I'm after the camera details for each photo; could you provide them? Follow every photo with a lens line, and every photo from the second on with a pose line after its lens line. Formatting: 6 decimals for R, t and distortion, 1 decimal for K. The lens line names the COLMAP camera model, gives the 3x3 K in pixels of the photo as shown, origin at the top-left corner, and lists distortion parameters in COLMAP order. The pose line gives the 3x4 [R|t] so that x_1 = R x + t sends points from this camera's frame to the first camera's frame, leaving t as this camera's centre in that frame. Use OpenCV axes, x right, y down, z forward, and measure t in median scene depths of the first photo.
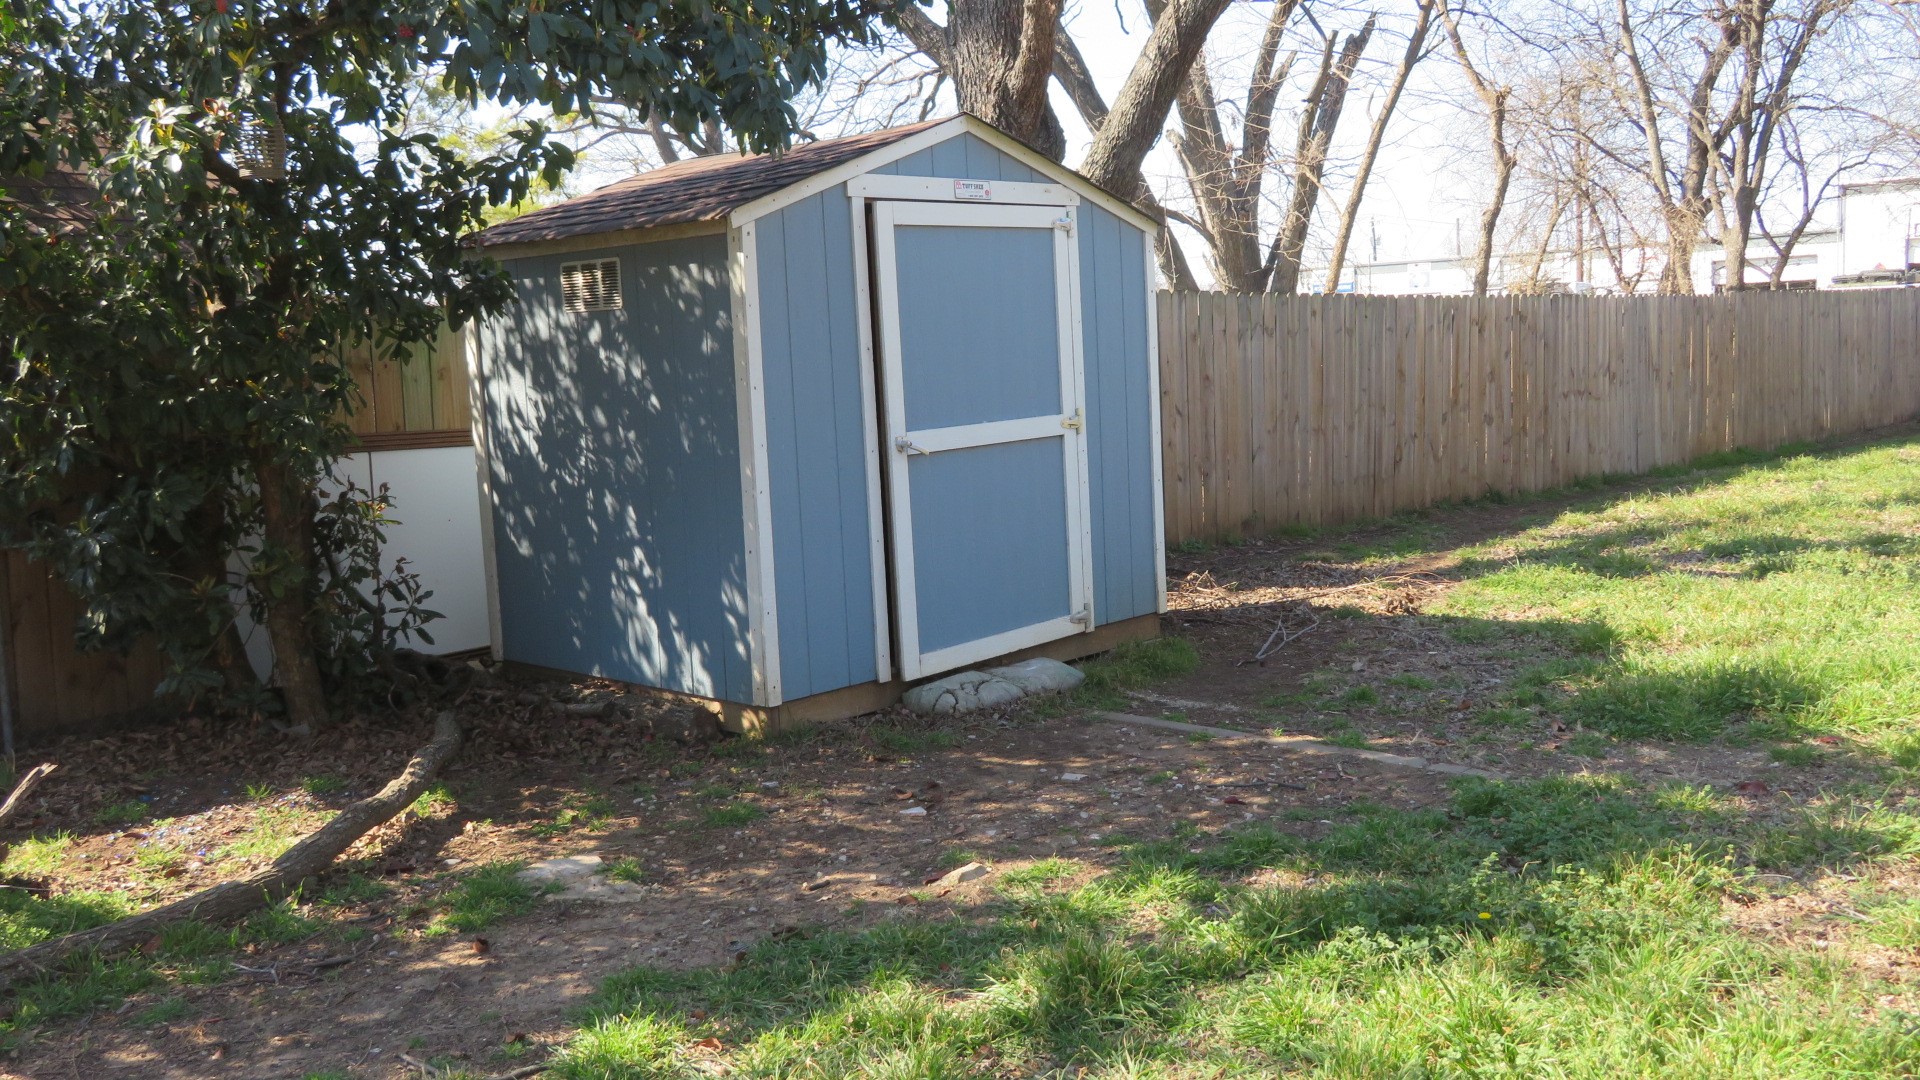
lens RADIAL K [[1674.3, 0, 958.3], [0, 1674.3, 539.2], [0, 0, 1]] dist [0.007259, 0.003526]
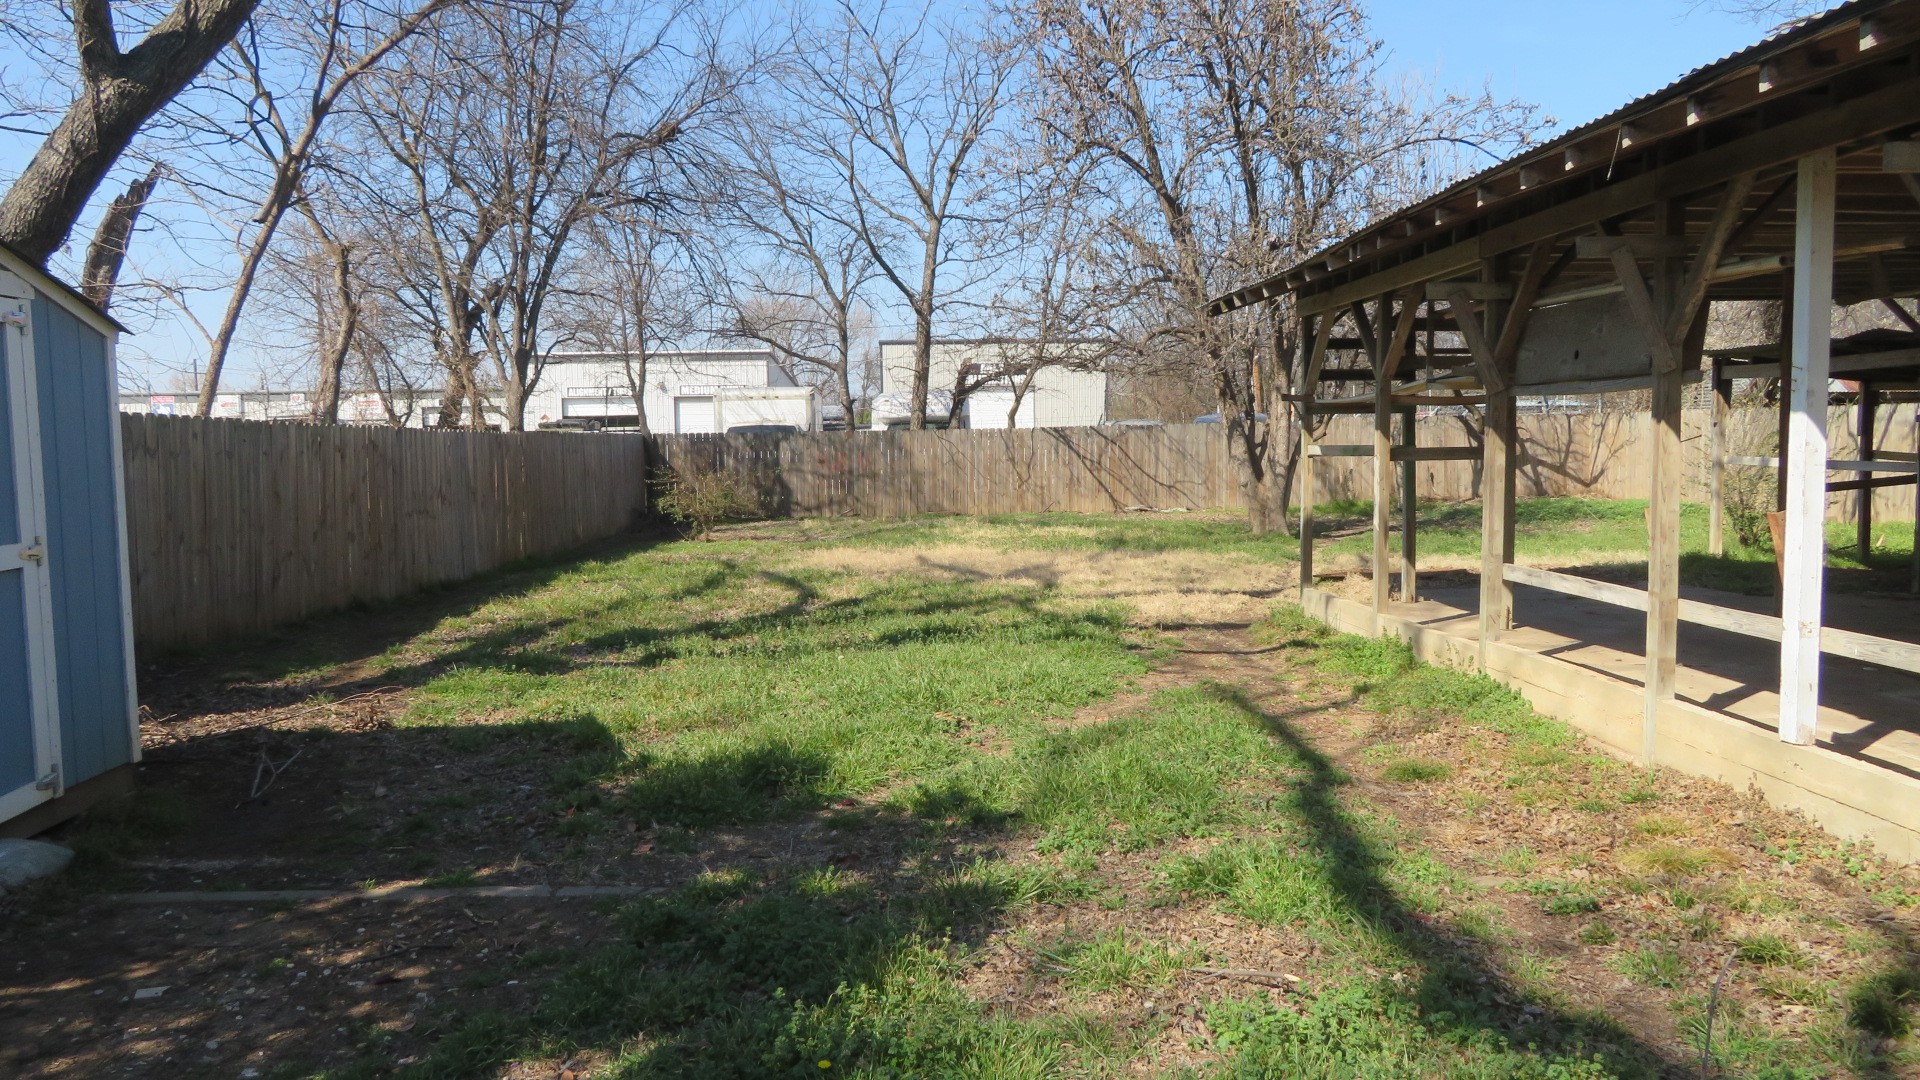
lens RADIAL K [[1377.5, 0, 965.1], [0, 1377.5, 543.1], [0, 0, 1]] dist [0.006805, -0.004559]
pose [[0.713606, -0.019491, 0.700276, -0.052940], [0.064100, 0.997236, -0.037564, -0.011405], [-0.697609, 0.071694, 0.712883, 0.109388]]
